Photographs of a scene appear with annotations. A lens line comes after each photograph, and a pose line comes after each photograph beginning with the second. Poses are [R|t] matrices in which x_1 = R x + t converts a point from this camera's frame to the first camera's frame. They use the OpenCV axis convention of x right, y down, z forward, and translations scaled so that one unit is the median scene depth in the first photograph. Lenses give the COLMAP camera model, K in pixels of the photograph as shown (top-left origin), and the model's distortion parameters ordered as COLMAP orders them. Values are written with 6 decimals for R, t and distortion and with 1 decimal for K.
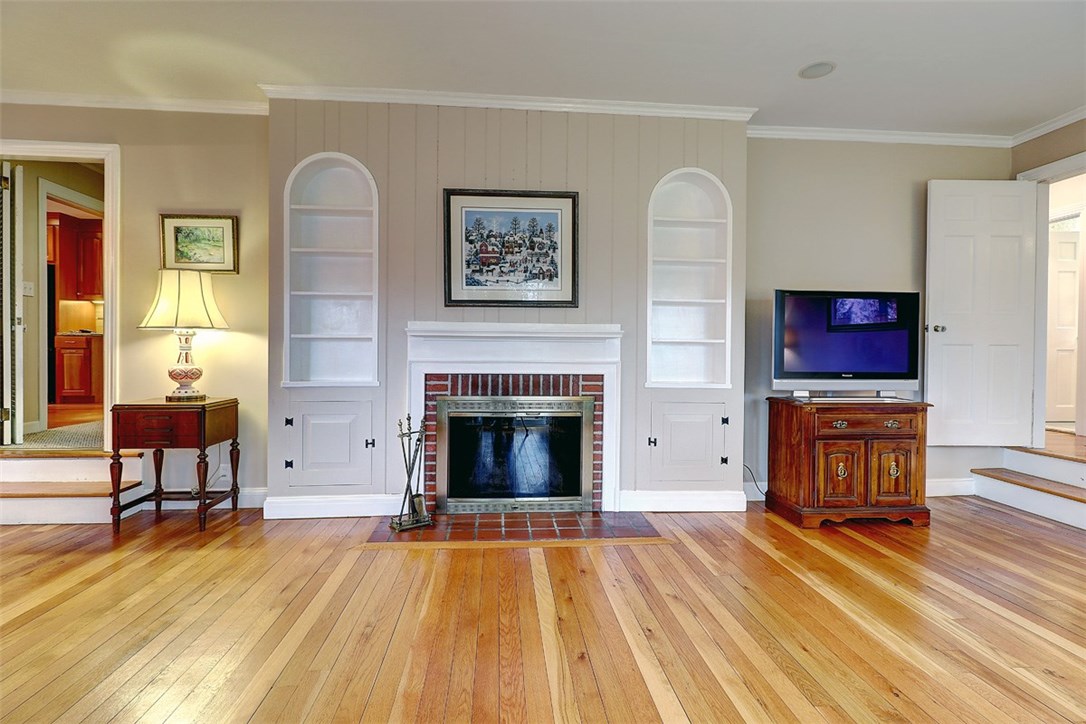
lens RADIAL K [[501.5, 0, 539.4], [0, 501.5, 357.4], [0, 0, 1]] dist [0.001959, -0.000623]
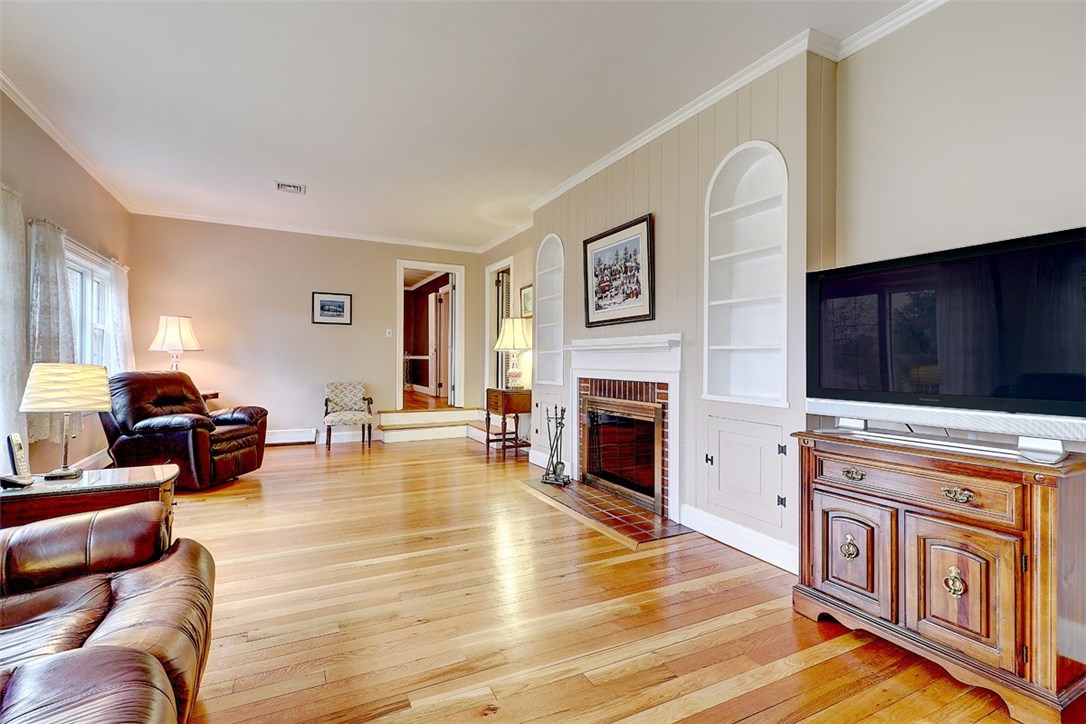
lens RADIAL K [[501.5, 0, 539.4], [0, 501.5, 357.4], [0, 0, 1]] dist [0.001959, -0.000623]
pose [[0.379008, -0.012652, -0.925307, 0.988146], [-0.010795, 0.999778, -0.018092, 0.002917], [0.925331, 0.016845, 0.378787, 0.376679]]
